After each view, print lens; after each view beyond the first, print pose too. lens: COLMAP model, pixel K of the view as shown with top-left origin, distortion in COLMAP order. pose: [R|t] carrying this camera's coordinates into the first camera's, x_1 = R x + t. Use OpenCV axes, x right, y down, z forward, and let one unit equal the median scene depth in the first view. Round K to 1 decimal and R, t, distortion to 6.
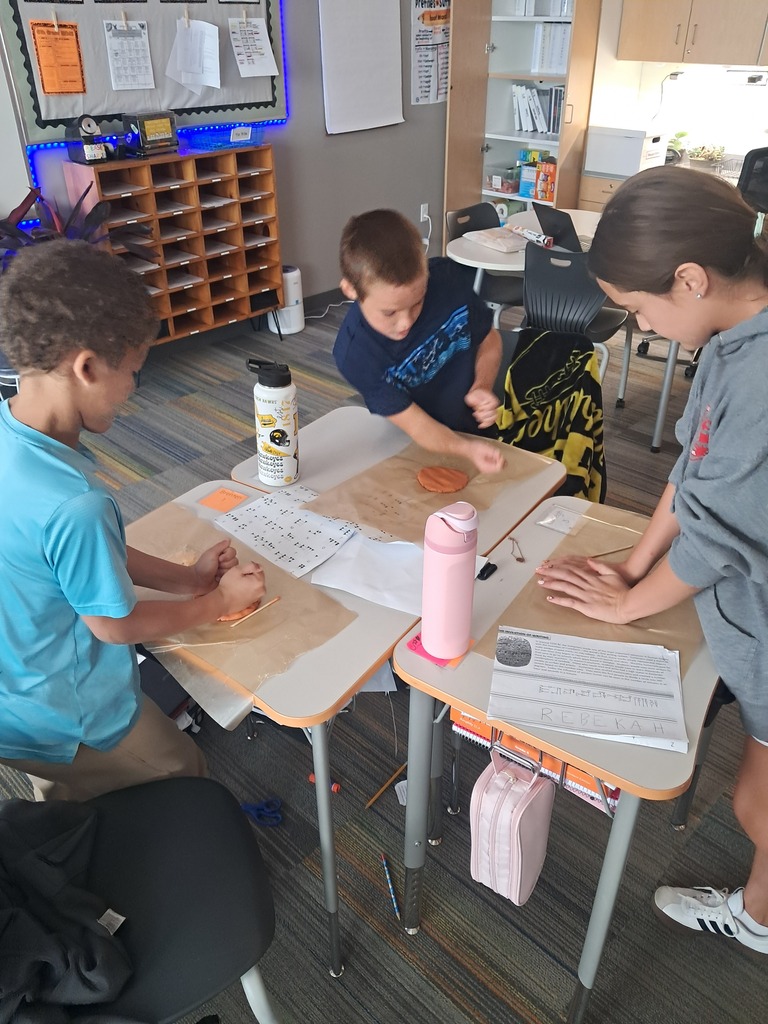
lens RADIAL K [[791.8, 0, 386.4], [0, 791.8, 513.3], [0, 0, 1]] dist [0.011981, -0.021093]
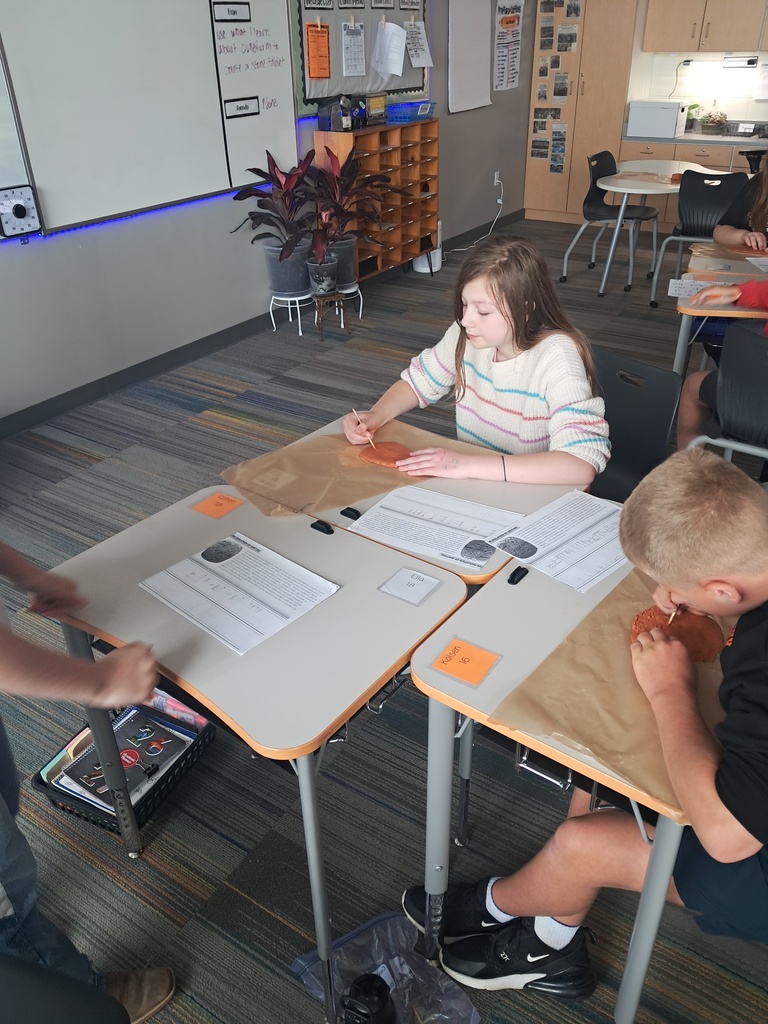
lens RADIAL K [[791.8, 0, 384.6], [0, 791.8, 508.1], [0, 0, 1]] dist [0.011981, -0.021093]
pose [[0.979878, -0.116166, 0.162308, -0.548301], [0.120439, 0.992580, -0.016707, 0.188788], [-0.159163, 0.035919, 0.986599, -0.253492]]
